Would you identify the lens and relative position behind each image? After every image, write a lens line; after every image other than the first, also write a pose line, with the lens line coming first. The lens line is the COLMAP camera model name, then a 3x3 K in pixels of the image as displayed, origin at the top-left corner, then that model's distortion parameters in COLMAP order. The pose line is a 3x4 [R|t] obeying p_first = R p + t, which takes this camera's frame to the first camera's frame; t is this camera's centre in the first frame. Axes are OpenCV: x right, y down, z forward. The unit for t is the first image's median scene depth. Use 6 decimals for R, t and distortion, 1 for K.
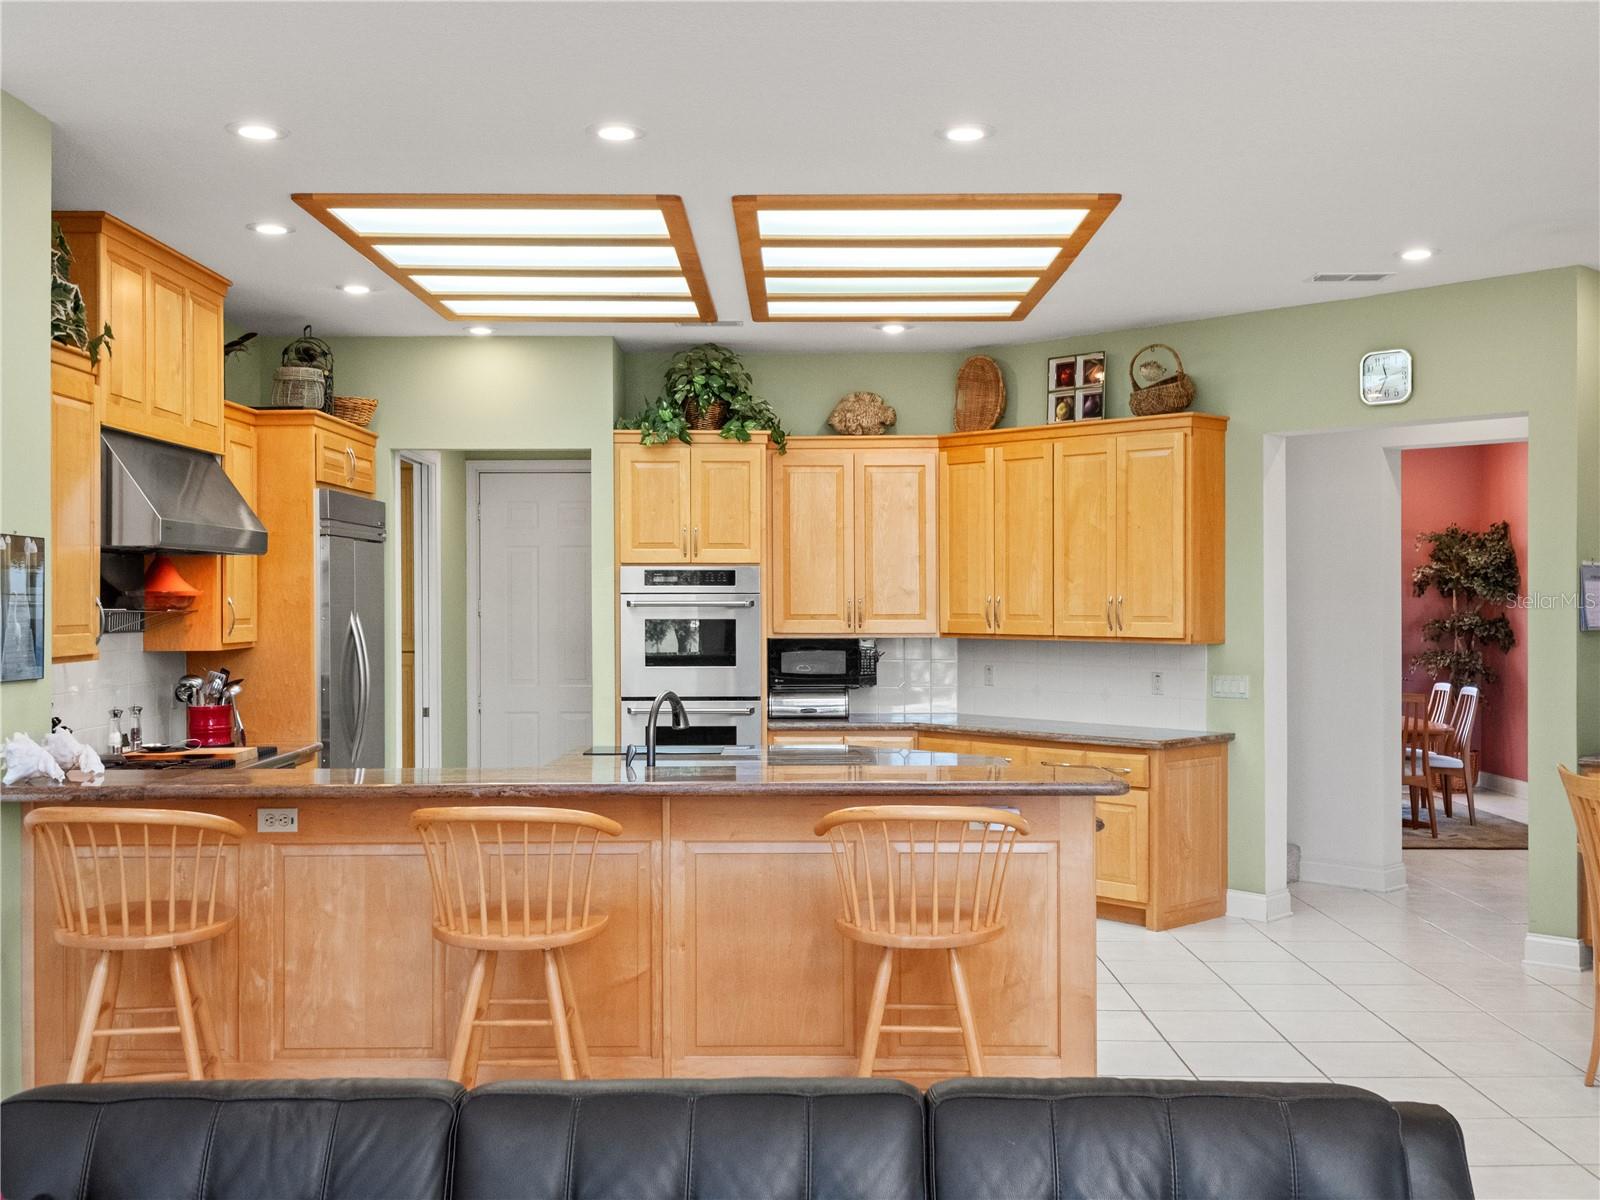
lens RADIAL K [[1682.7, 0, 799.4], [0, 1682.7, 603.6], [0, 0, 1]] dist [0.059253, 0.000000]
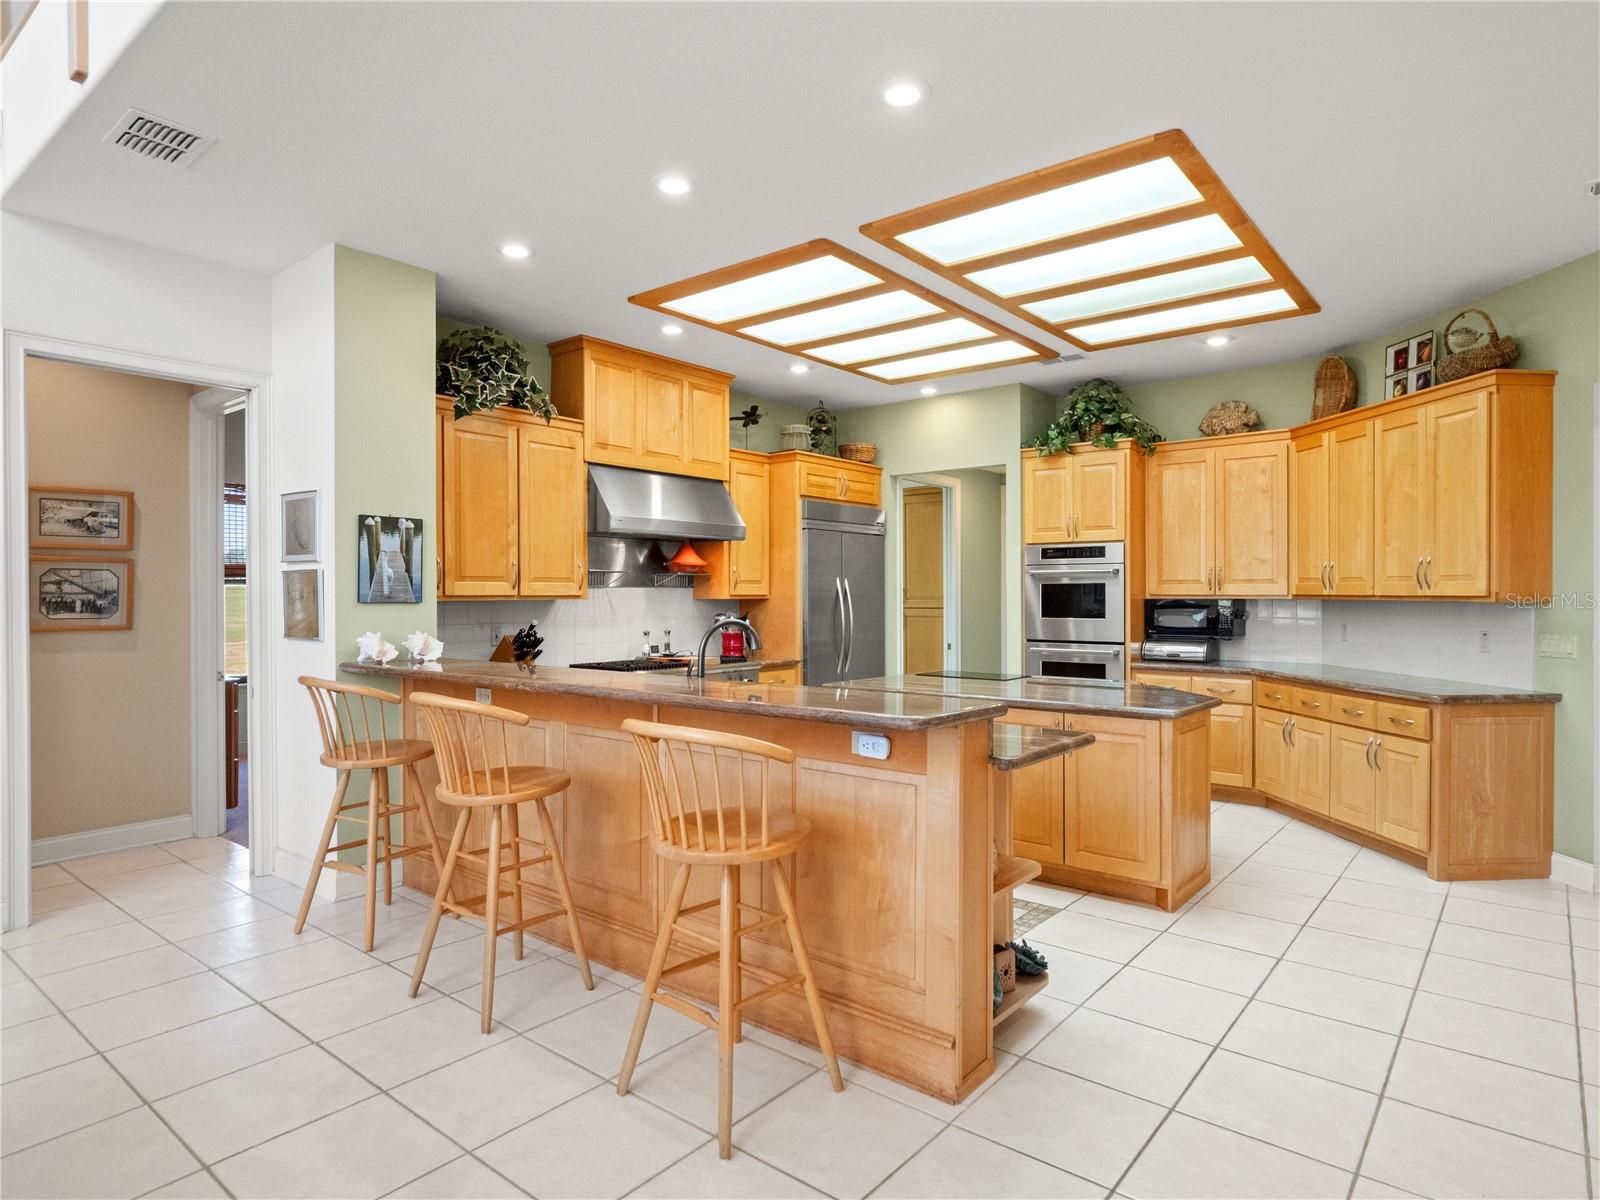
lens RADIAL K [[919.4, 0, 803.9], [0, 919.4, 600.2], [0, 0, 1]] dist [0.006710, -0.003783]
pose [[0.779364, 0.006229, -0.626540, 0.236311], [-0.003464, 0.999978, 0.005633, 0.019838], [0.626562, -0.002220, 0.779369, 0.293822]]
